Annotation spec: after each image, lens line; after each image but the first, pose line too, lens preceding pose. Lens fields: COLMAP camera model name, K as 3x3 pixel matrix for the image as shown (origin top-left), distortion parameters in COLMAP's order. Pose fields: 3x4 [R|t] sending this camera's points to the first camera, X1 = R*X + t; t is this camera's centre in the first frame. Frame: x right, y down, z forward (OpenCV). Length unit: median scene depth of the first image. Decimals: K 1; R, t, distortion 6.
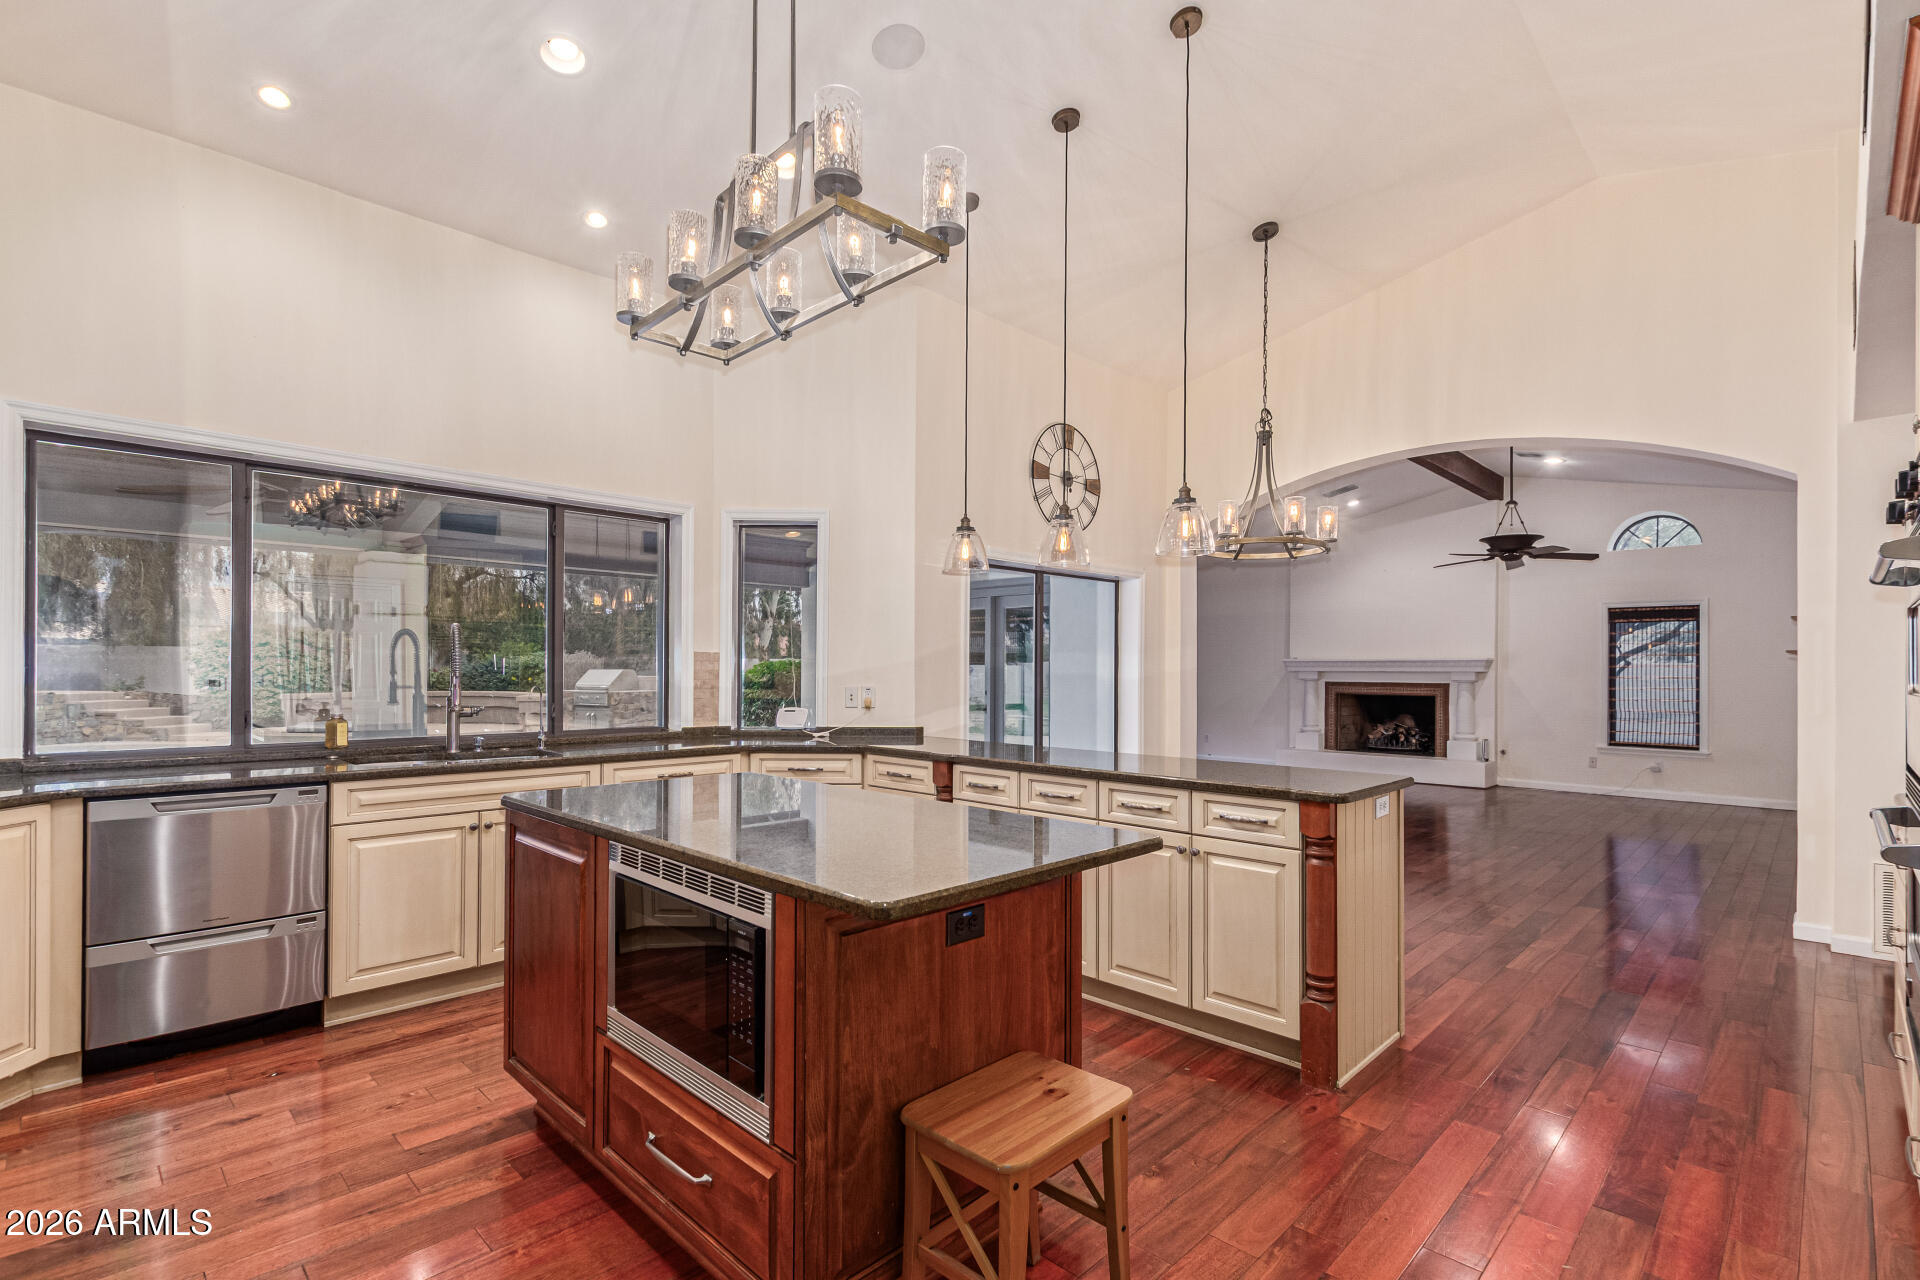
lens RADIAL K [[882.4, 0, 958.9], [0, 882.4, 658.6], [0, 0, 1]] dist [0.002719, -0.000443]
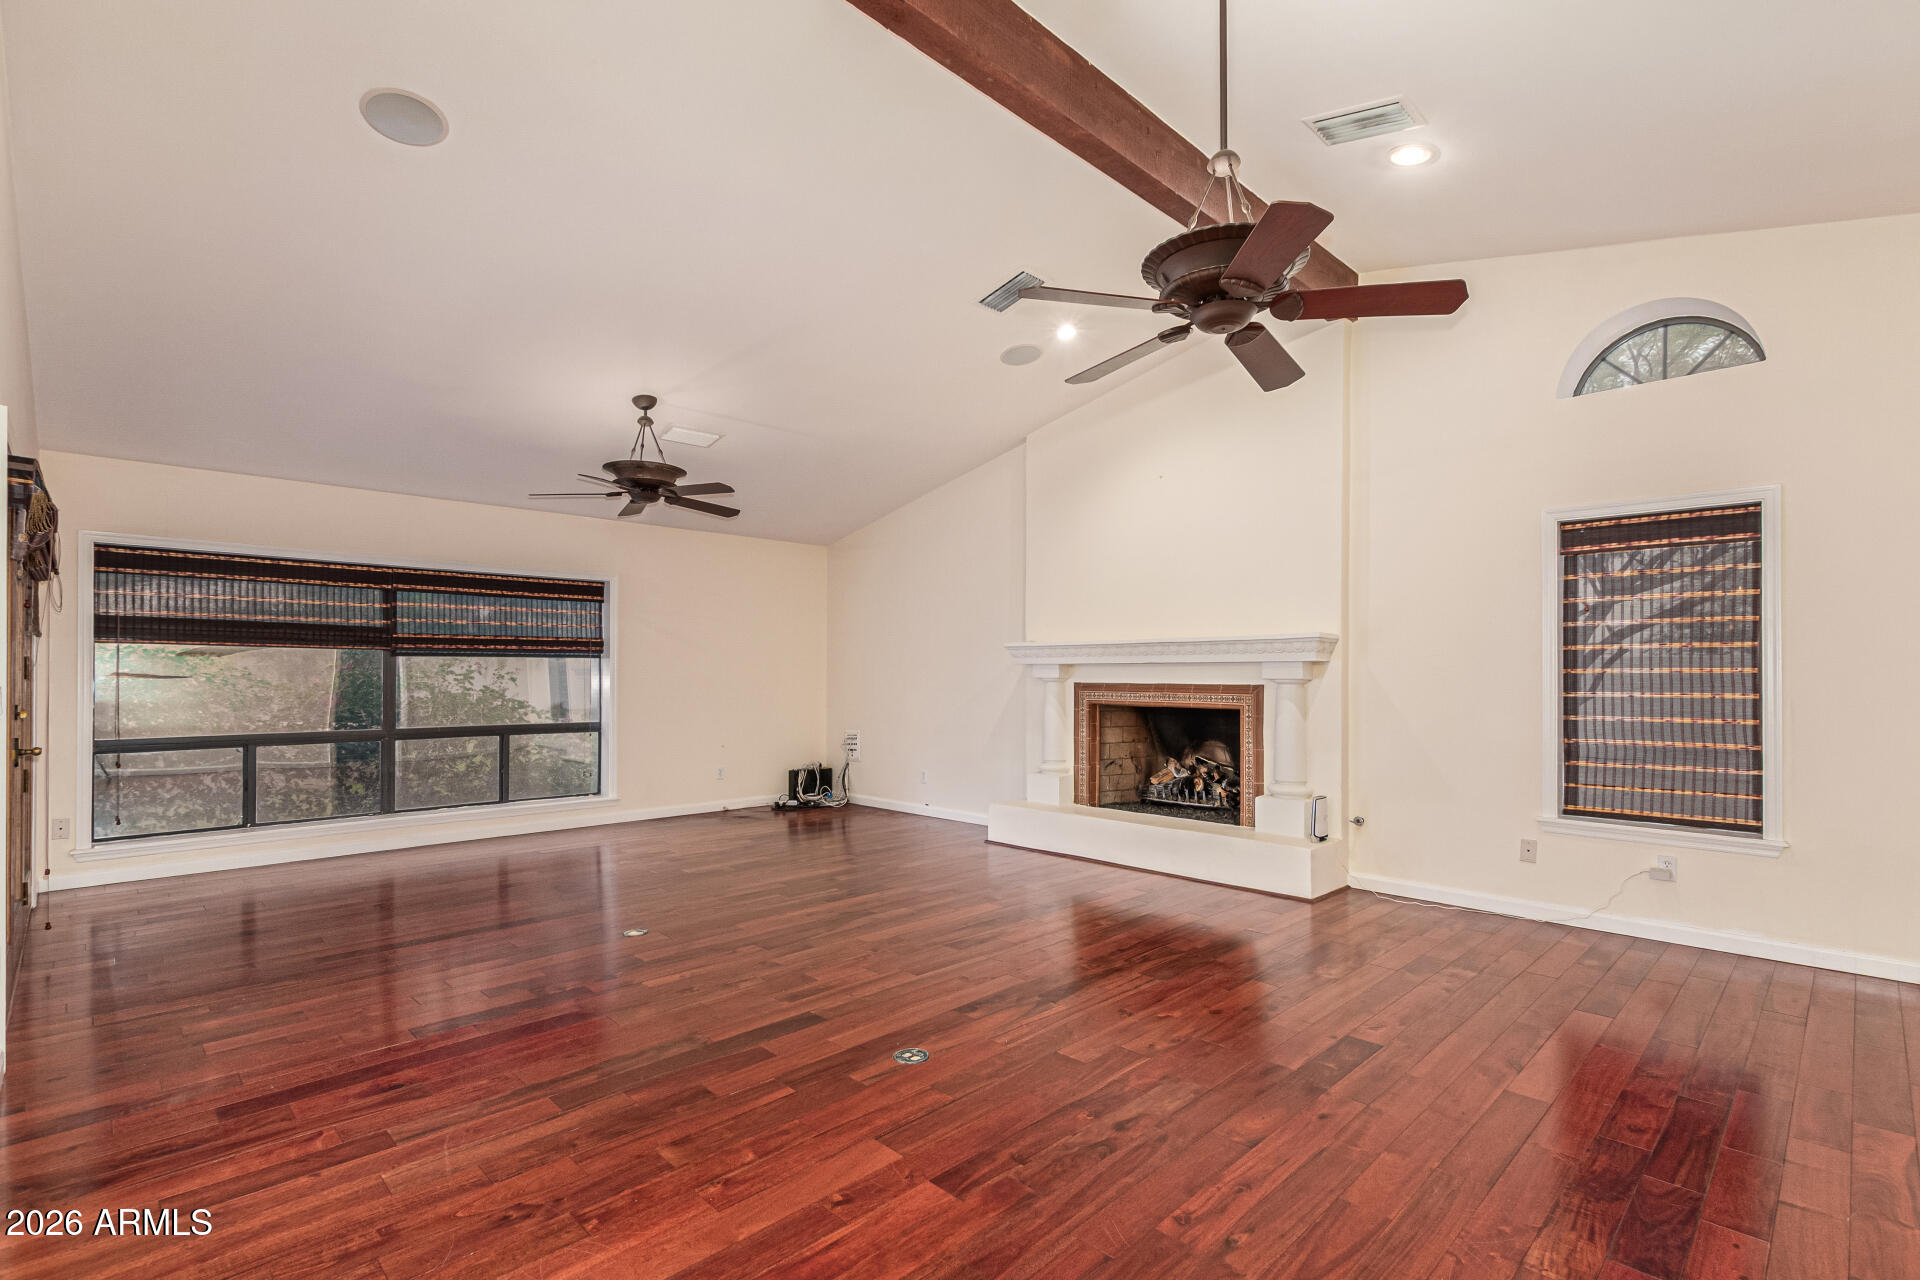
lens RADIAL K [[882.4, 0, 988.9], [0, 882.4, 672.0], [0, 0, 1]] dist [0.002719, -0.000443]
pose [[0.999934, -0.002325, -0.011282, 0.400665], [0.002395, 0.999978, 0.006182, 0.017153], [0.011268, -0.006208, 0.999917, 0.484676]]
